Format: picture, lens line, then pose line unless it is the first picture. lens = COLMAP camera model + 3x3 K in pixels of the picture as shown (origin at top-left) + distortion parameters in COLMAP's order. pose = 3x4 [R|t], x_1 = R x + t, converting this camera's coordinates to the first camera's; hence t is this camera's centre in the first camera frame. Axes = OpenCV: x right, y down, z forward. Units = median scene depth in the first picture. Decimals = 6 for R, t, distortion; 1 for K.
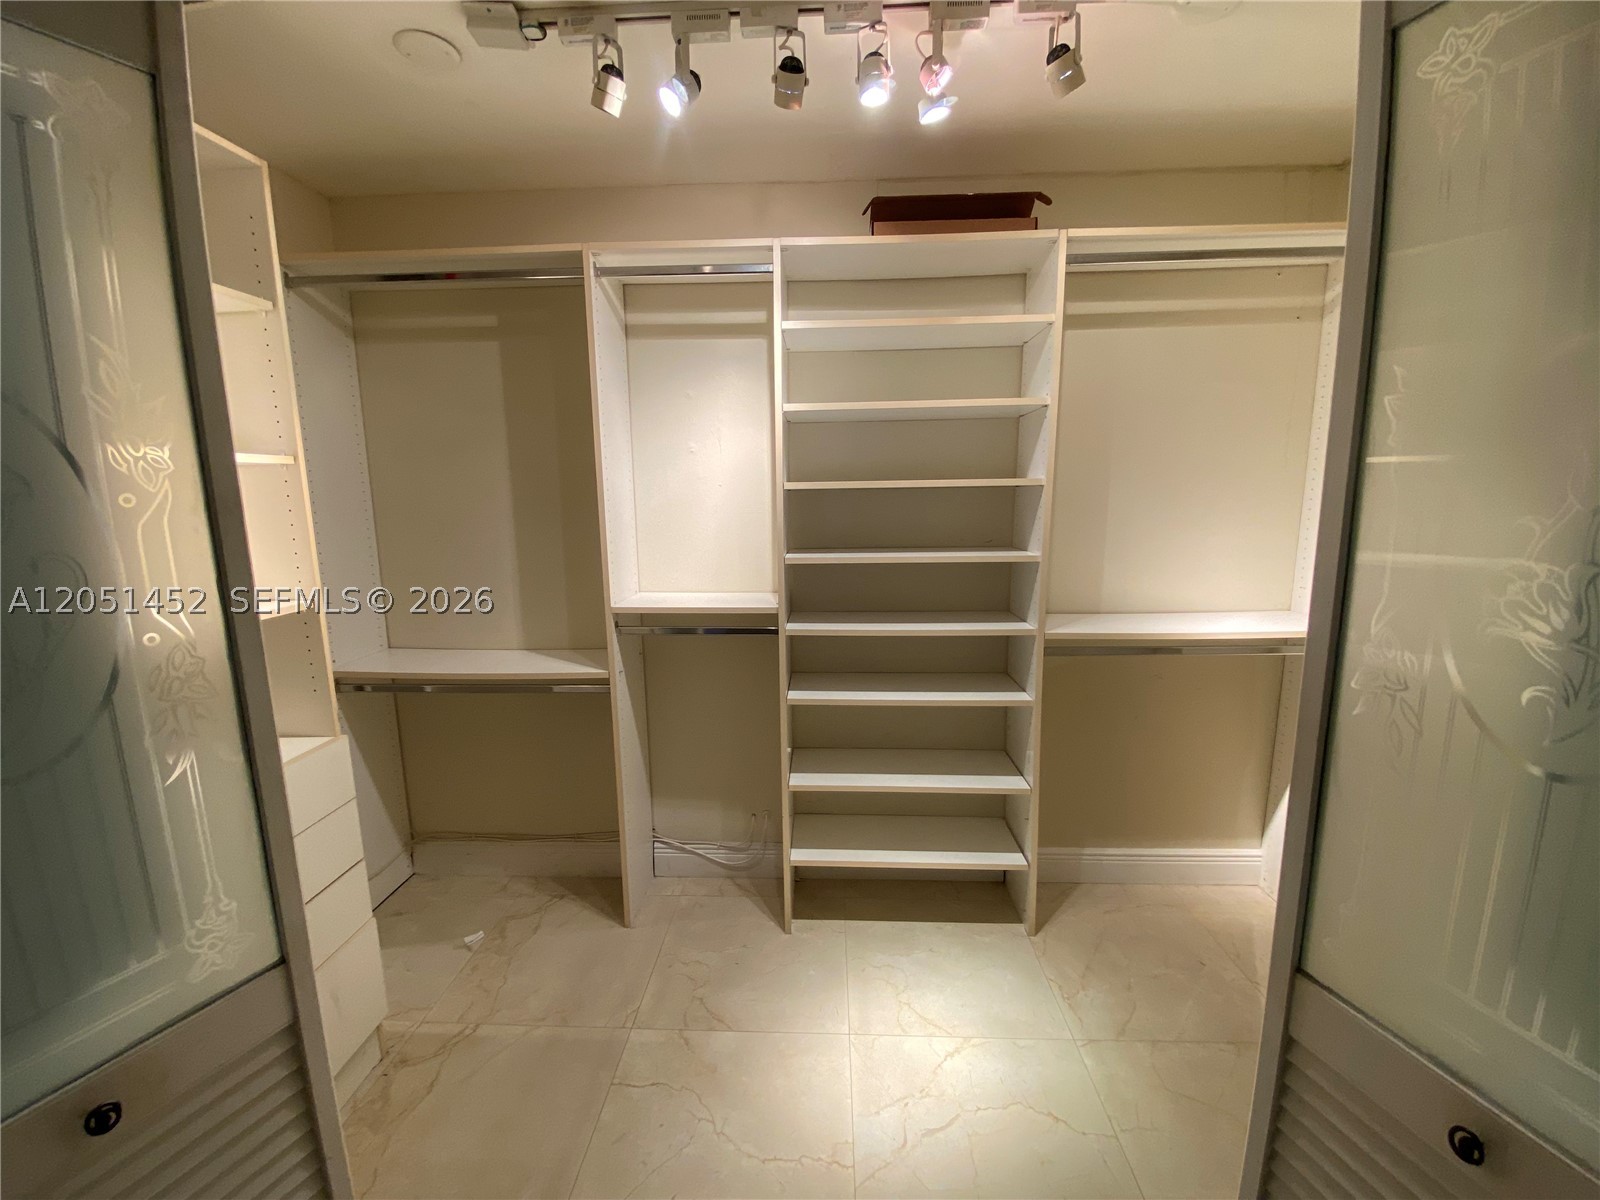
lens RADIAL K [[656.5, 0, 802.9], [0, 656.5, 602.8], [0, 0, 1]] dist [0.004456, -0.008936]
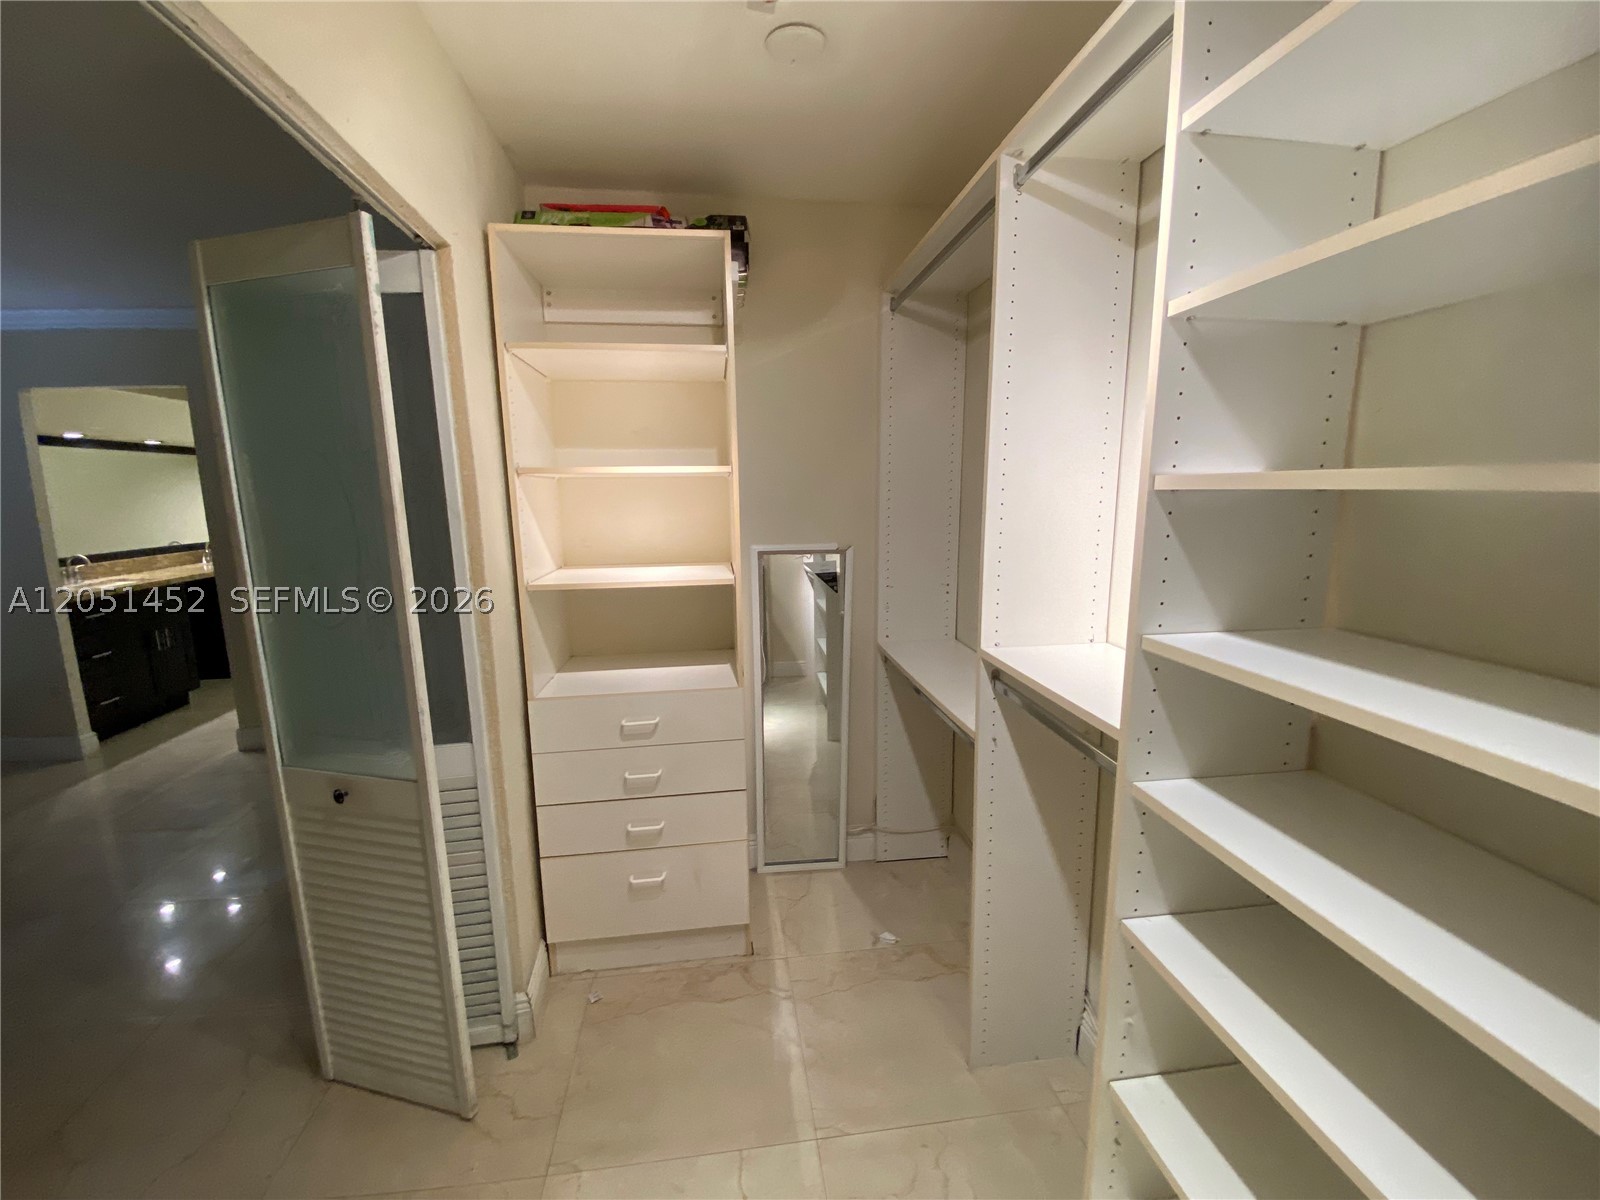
lens RADIAL K [[656.5, 0, 803.4], [0, 656.5, 600.1], [0, 0, 1]] dist [0.004456, -0.008936]
pose [[0.182897, 0.169013, -0.968495, 0.393472], [-0.157276, 0.977455, 0.140875, -0.121919], [0.970470, 0.126555, 0.205356, 0.678125]]
